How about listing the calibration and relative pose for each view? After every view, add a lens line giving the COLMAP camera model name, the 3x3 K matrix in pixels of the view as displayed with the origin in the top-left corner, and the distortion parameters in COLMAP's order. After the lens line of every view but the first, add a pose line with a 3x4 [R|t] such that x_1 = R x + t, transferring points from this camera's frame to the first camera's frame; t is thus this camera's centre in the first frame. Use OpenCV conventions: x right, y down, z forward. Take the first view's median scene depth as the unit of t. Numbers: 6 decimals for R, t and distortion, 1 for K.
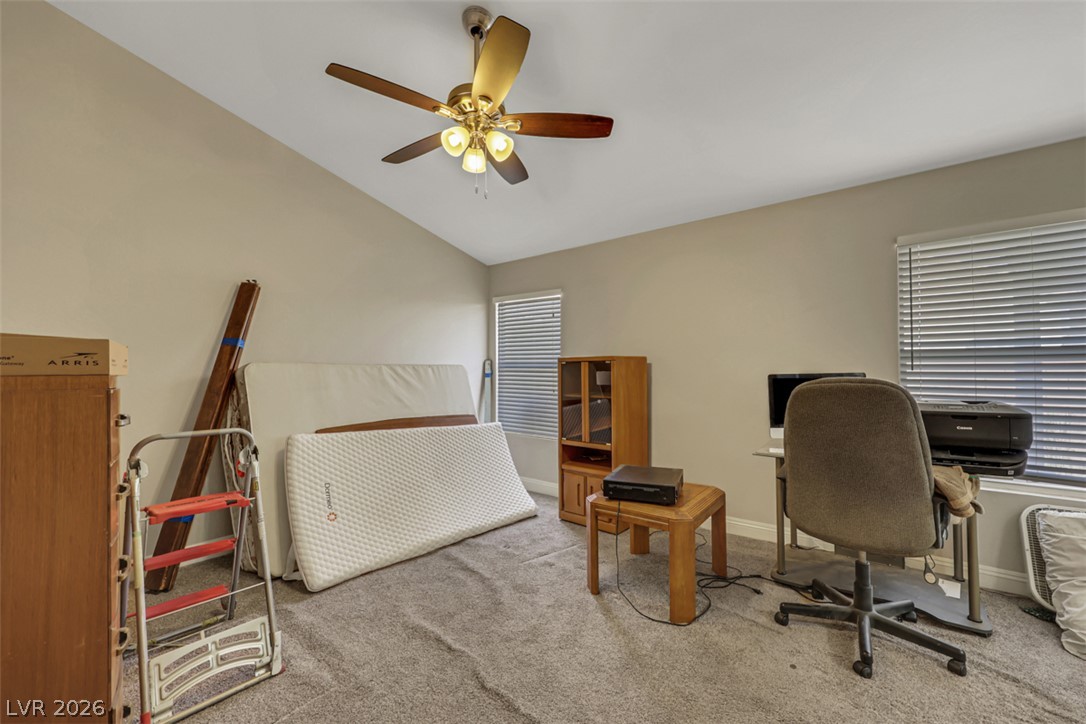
lens RADIAL K [[445.8, 0, 539.9], [0, 445.8, 371.0], [0, 0, 1]] dist [-0.001942, 0.000652]
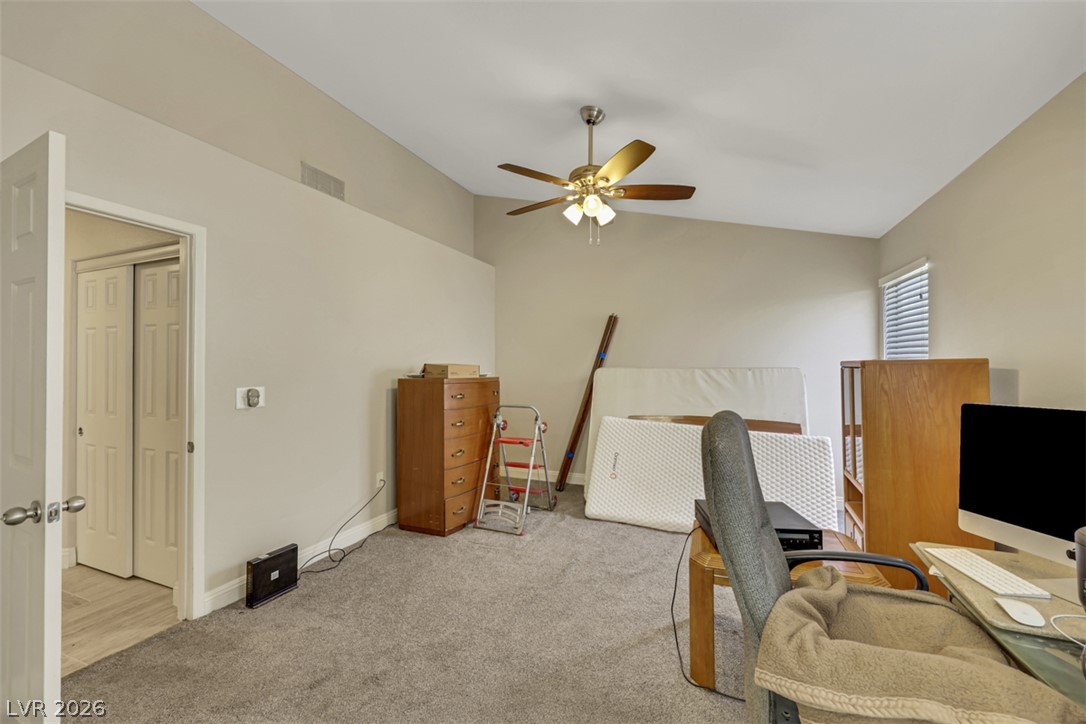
lens RADIAL K [[445.8, 0, 541.8], [0, 445.8, 366.1], [0, 0, 1]] dist [-0.001942, 0.000652]
pose [[0.271860, 0.007348, -0.962309, 0.761074], [0.004527, 0.999950, 0.008915, -0.037610], [0.962326, -0.006780, 0.271813, 0.346971]]
